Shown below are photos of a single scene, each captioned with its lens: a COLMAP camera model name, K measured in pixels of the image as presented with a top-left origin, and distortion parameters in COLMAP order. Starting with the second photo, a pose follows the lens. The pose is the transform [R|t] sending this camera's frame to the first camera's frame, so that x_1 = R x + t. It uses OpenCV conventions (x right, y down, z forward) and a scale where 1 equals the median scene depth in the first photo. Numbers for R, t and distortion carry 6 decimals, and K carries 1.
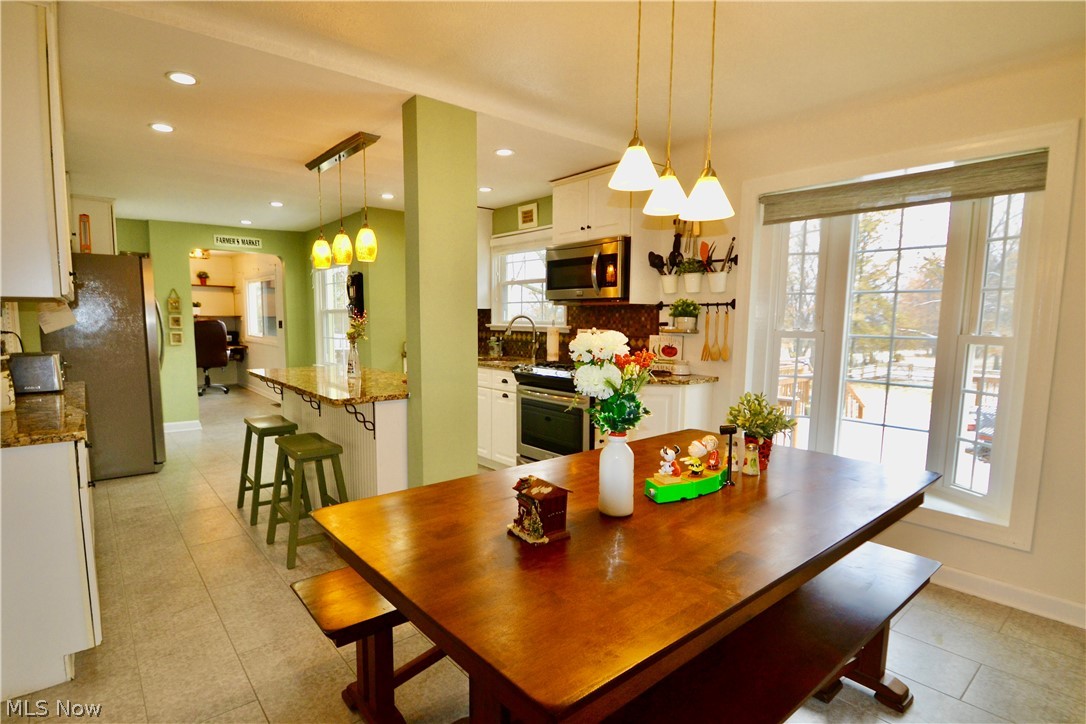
lens RADIAL K [[542.8, 0, 521.1], [0, 542.8, 379.7], [0, 0, 1]] dist [-0.002649, -0.000491]
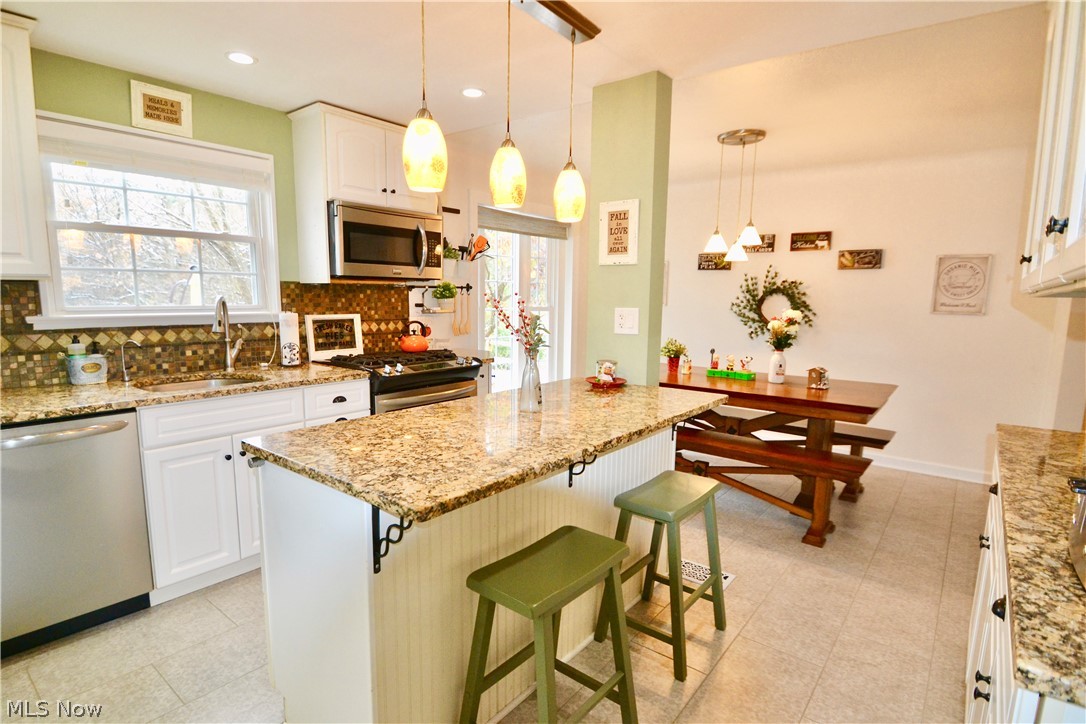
lens RADIAL K [[555.5, 0, 524.5], [0, 555.5, 379.9], [0, 0, 1]] dist [-0.002619, -0.015425]
pose [[-0.198694, -0.155365, 0.967668, -0.737512], [0.100400, 0.978933, 0.177790, -0.119932], [-0.974905, 0.132479, -0.178910, 0.929622]]
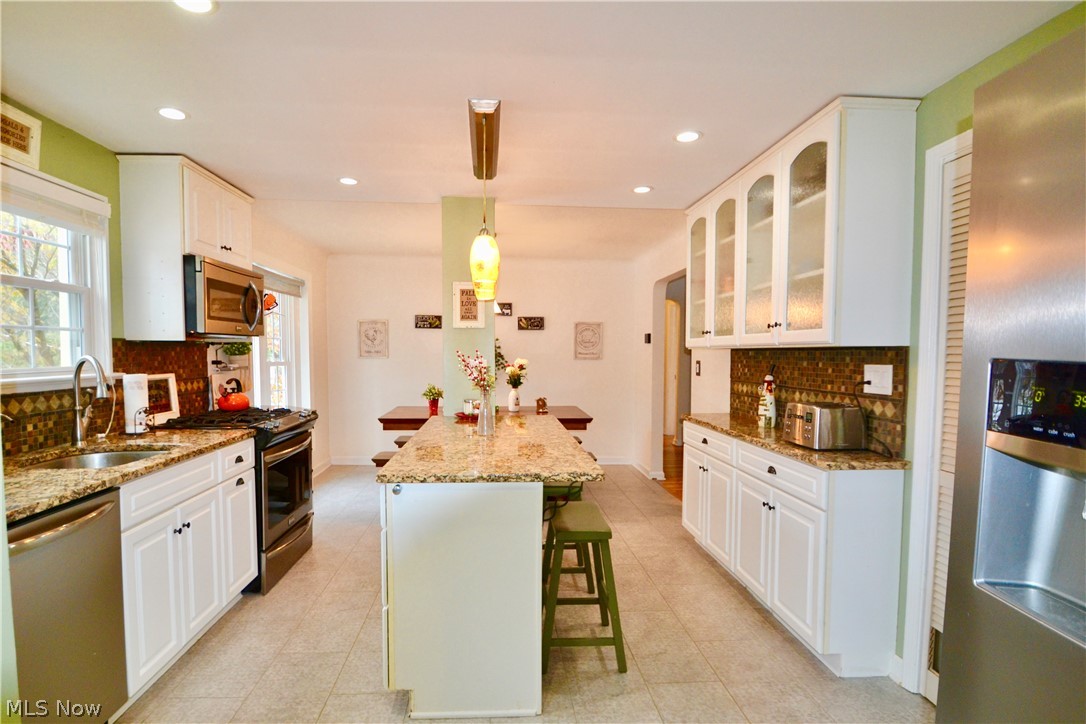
lens RADIAL K [[555.5, 0, 524.5], [0, 555.5, 379.9], [0, 0, 1]] dist [-0.002619, -0.015425]
pose [[-0.805864, -0.039451, 0.590785, -0.699974], [0.061182, 0.986888, 0.149358, -0.170306], [-0.588931, 0.156508, -0.792884, 1.344597]]
